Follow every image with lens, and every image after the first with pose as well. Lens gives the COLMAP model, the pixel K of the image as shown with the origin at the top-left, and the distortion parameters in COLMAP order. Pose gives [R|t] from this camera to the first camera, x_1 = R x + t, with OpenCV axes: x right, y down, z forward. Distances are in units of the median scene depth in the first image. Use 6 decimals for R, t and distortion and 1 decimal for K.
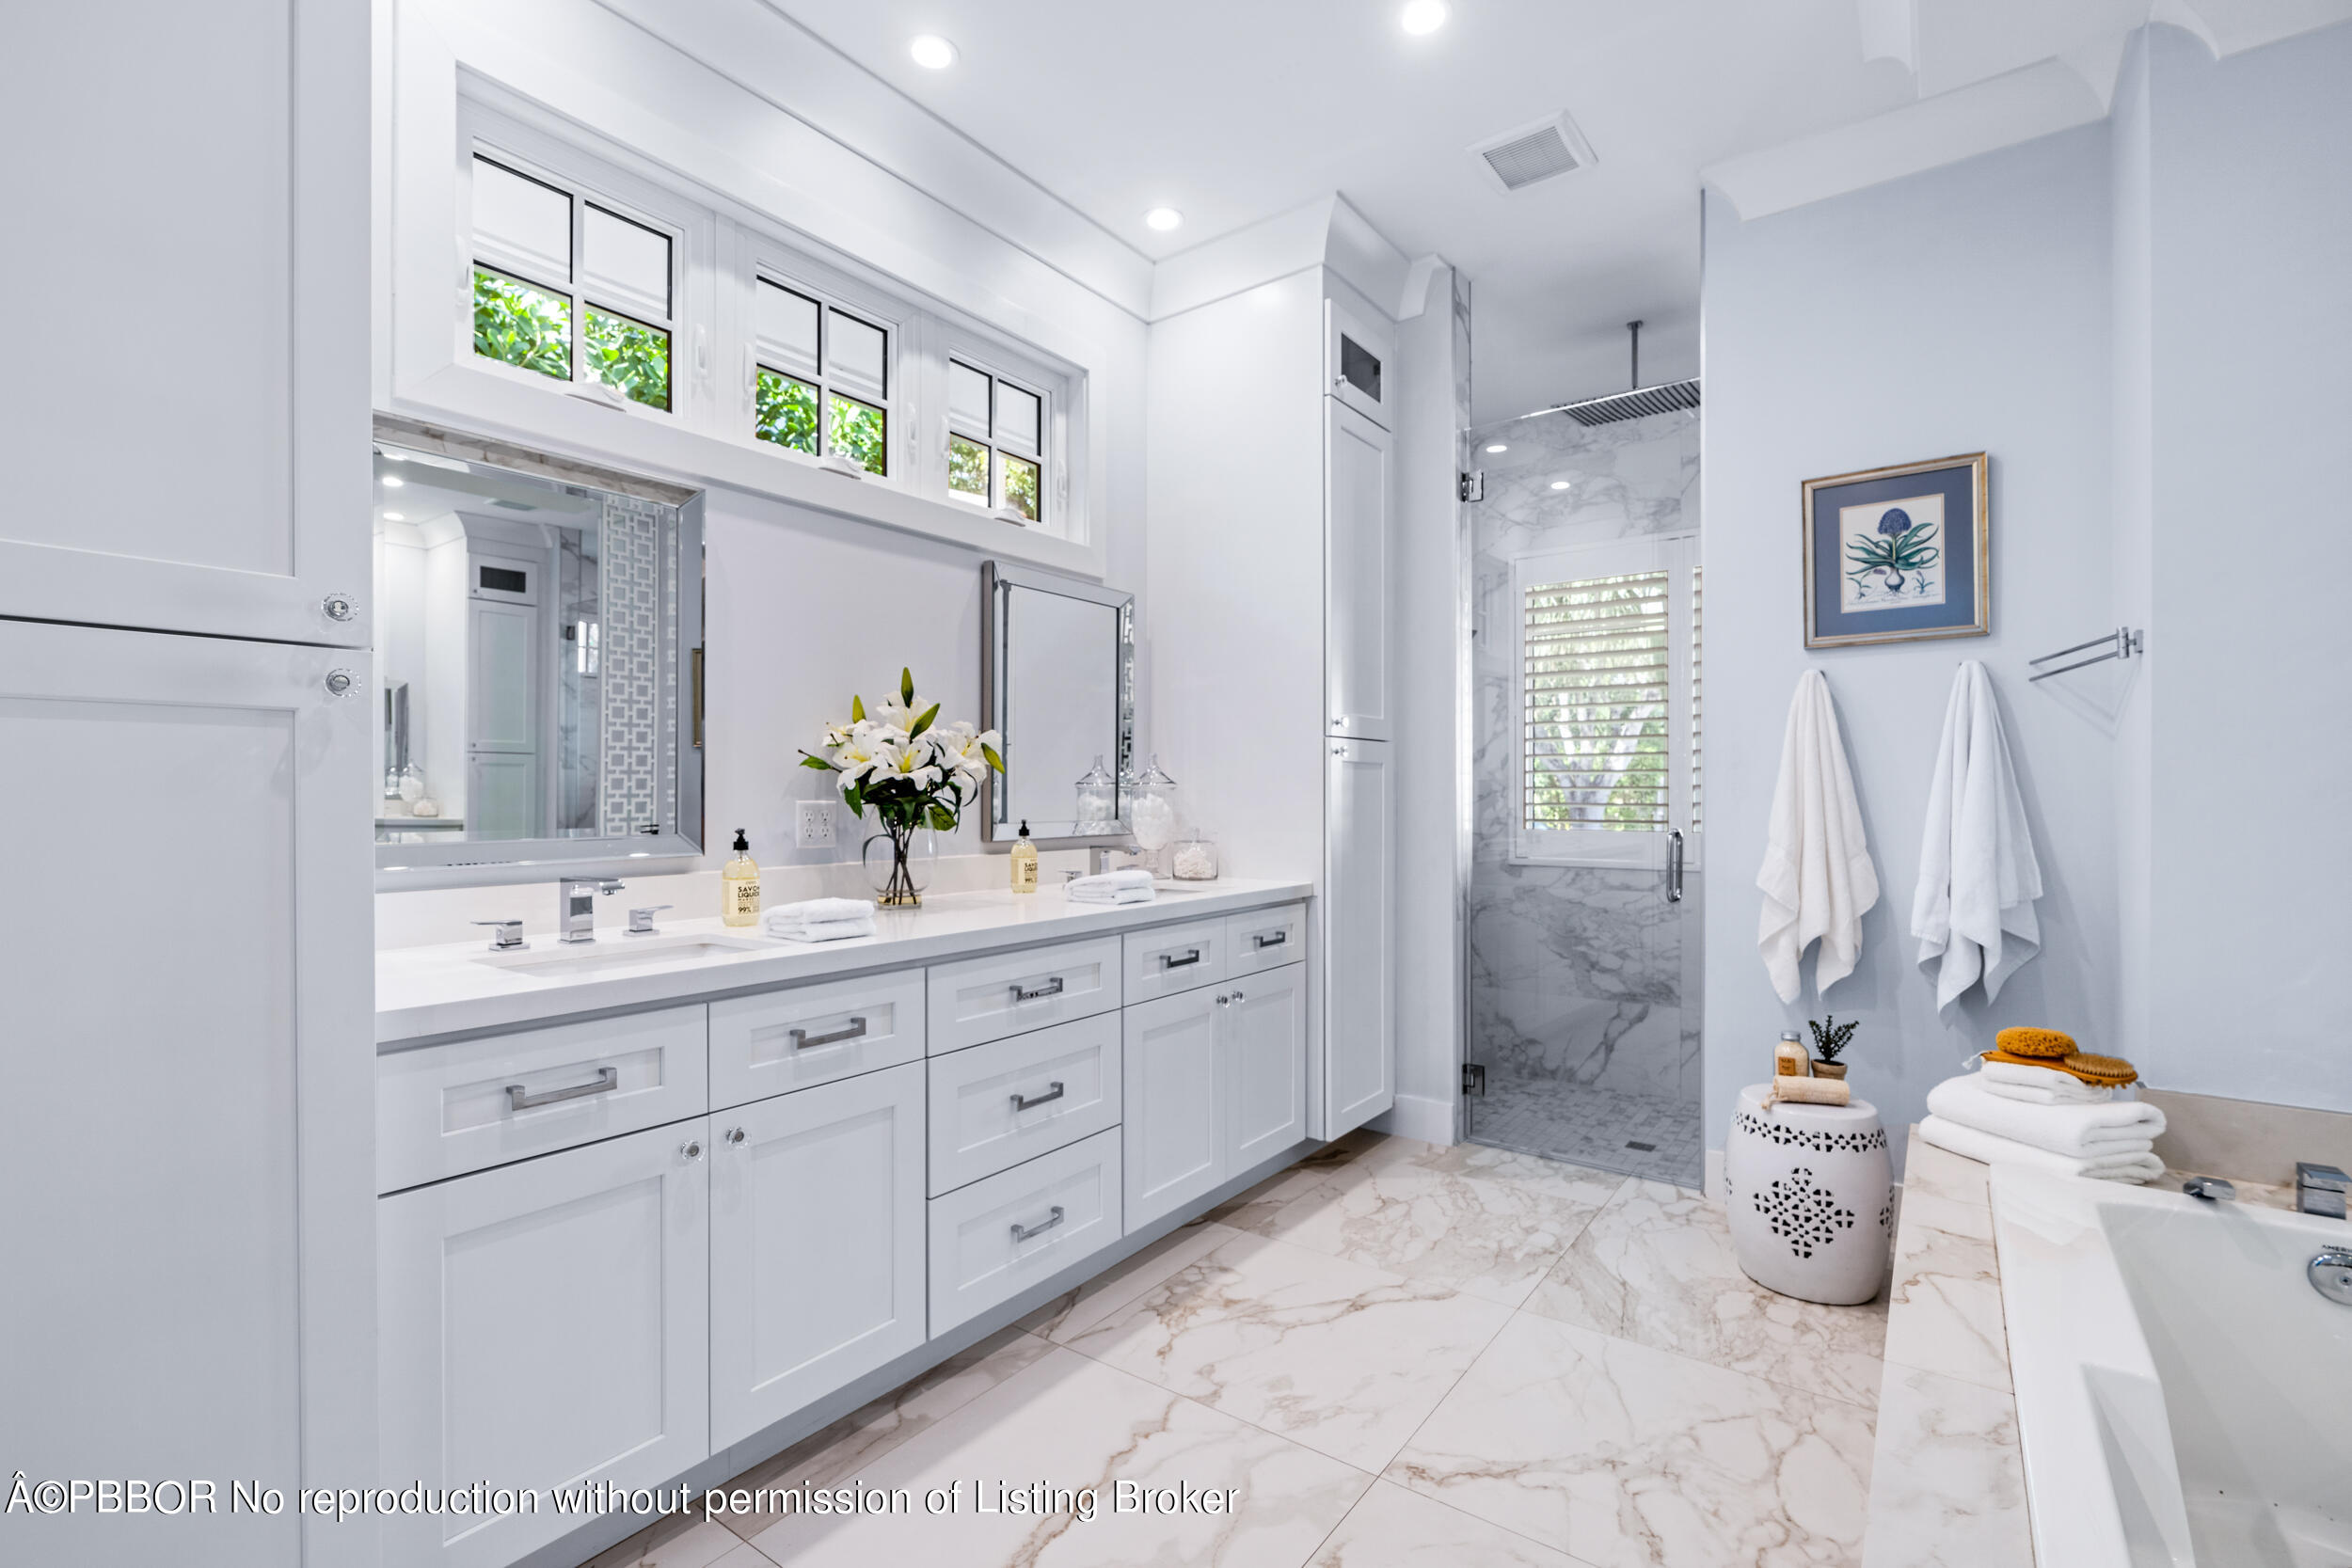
lens RADIAL K [[1070.1, 0, 1182.3], [0, 1070.1, 785.1], [0, 0, 1]] dist [-0.010290, 0.004236]
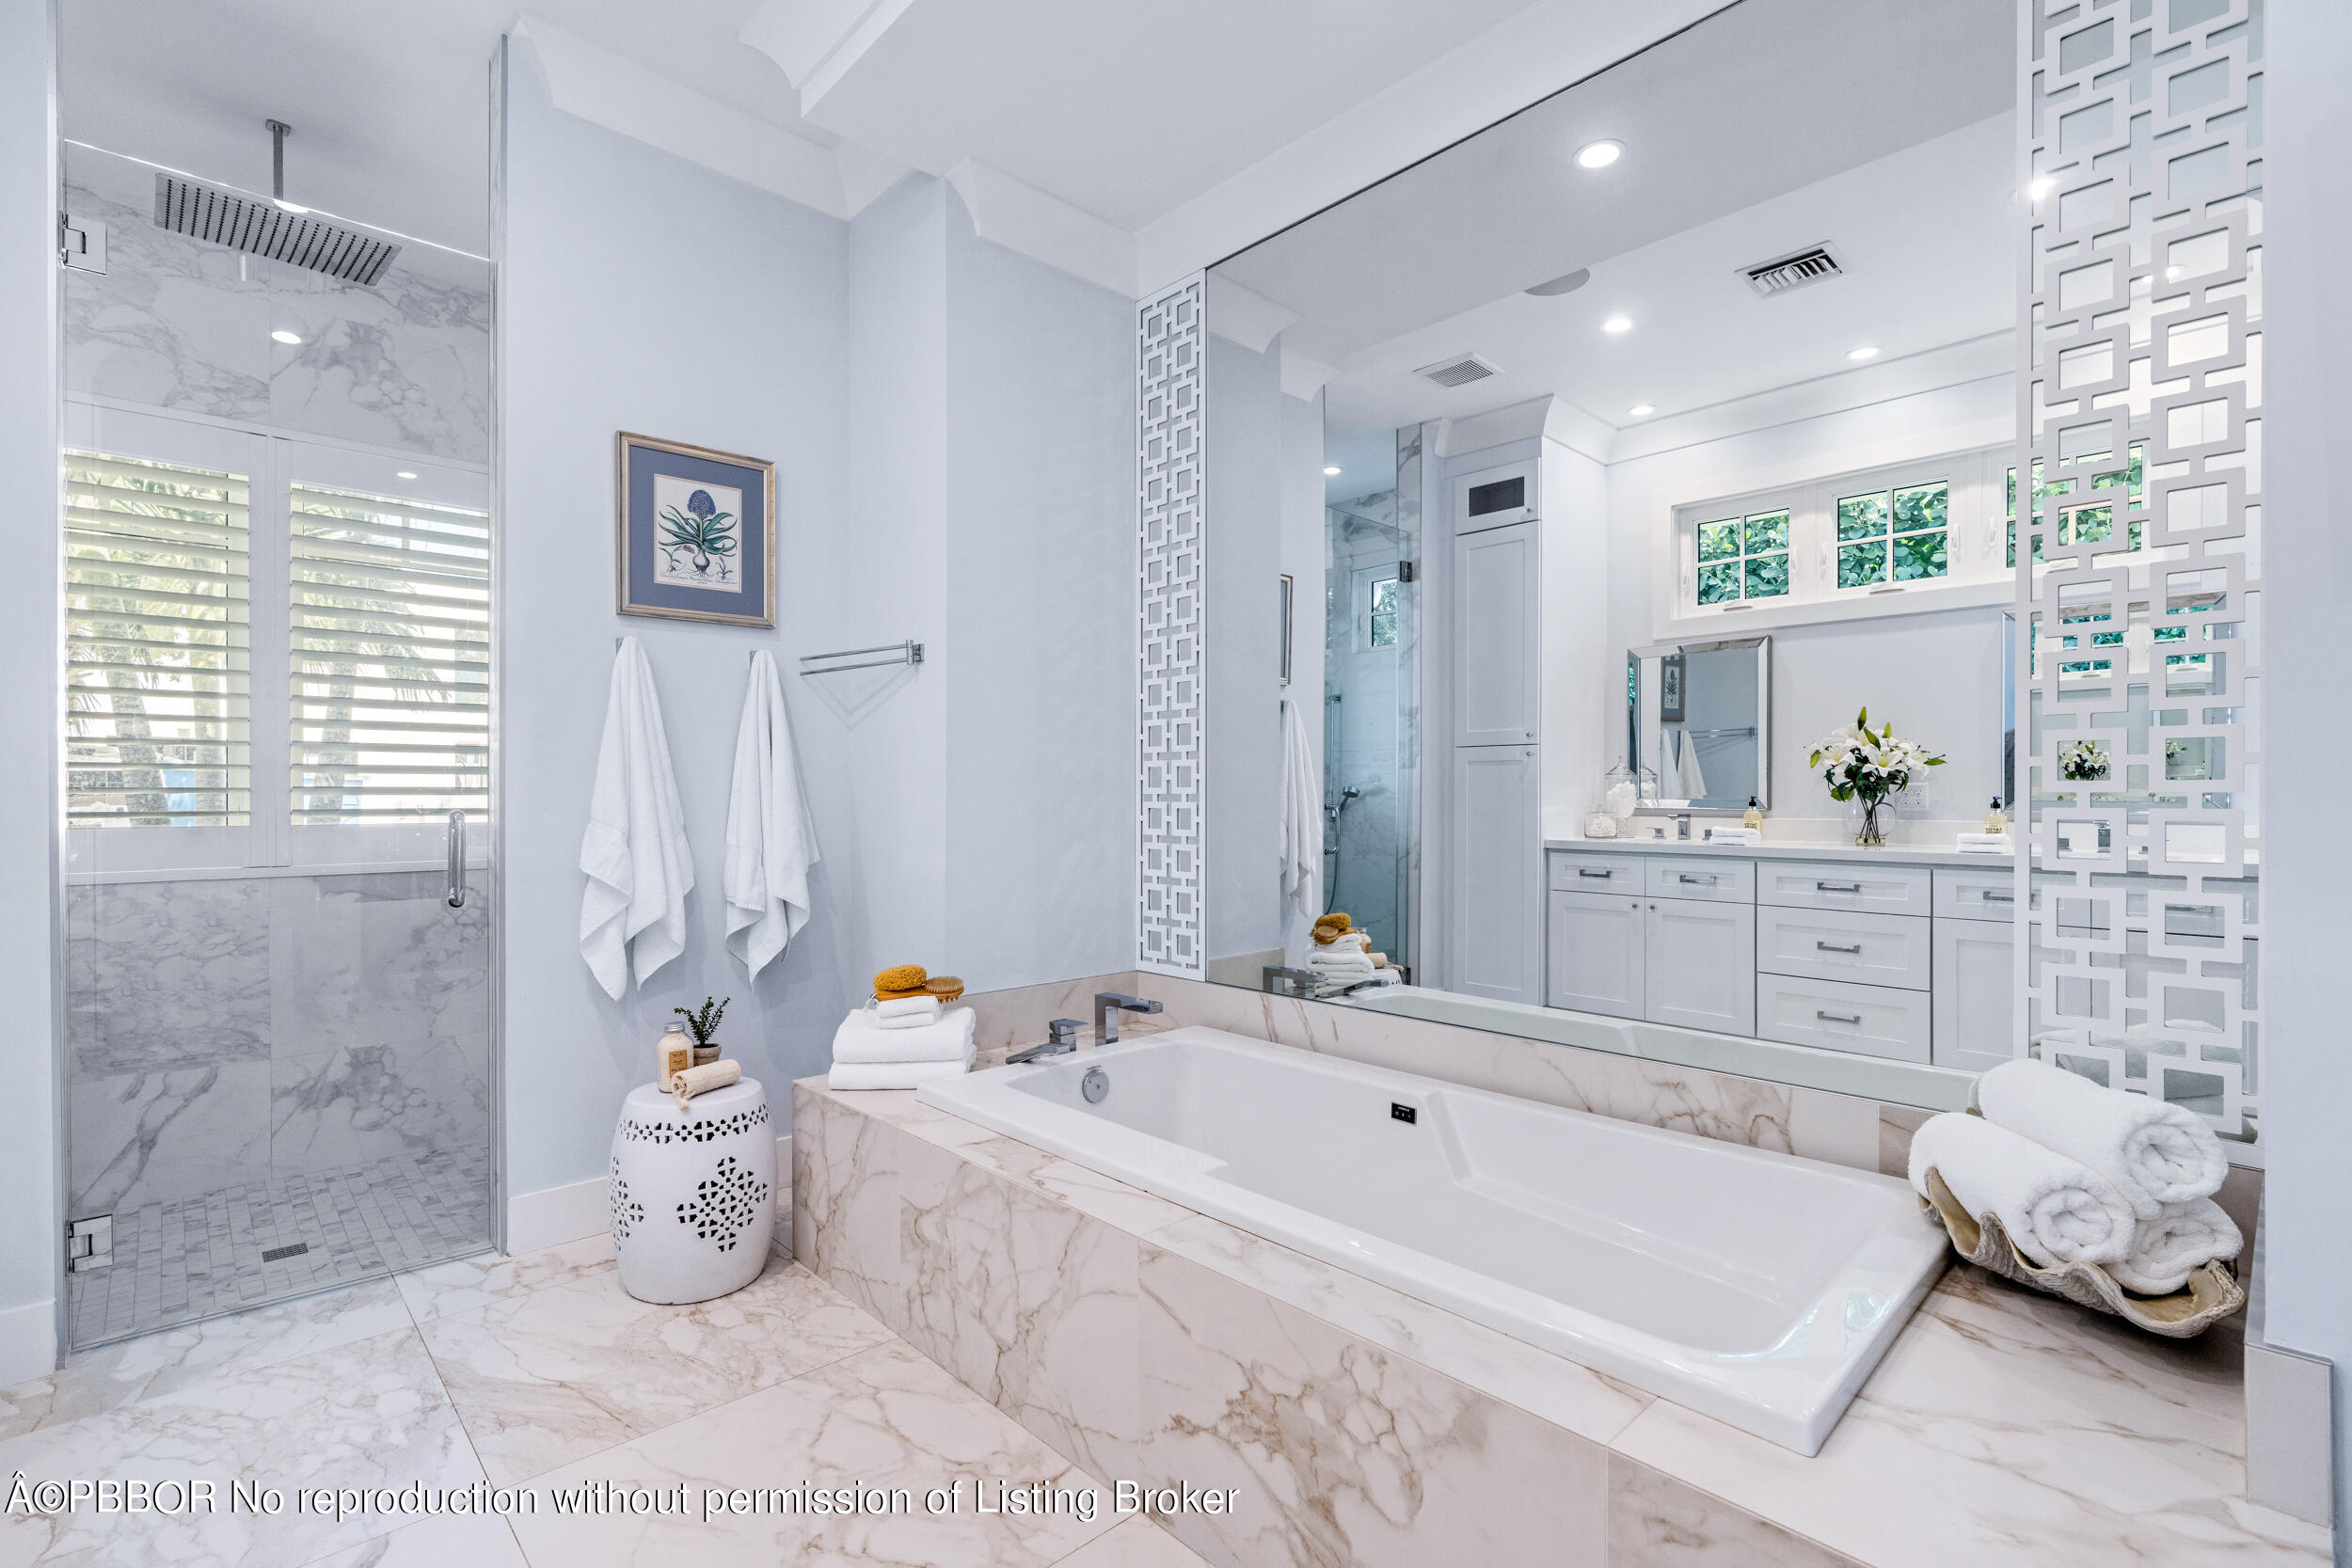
lens RADIAL K [[1070.1, 0, 1180.4], [0, 1070.1, 791.5], [0, 0, 1]] dist [-0.010290, 0.004236]
pose [[0.188900, -0.000975, 0.981996, -0.240413], [-0.006499, 0.999976, 0.002243, 0.021482], [-0.981975, -0.006806, 0.188889, 0.358101]]
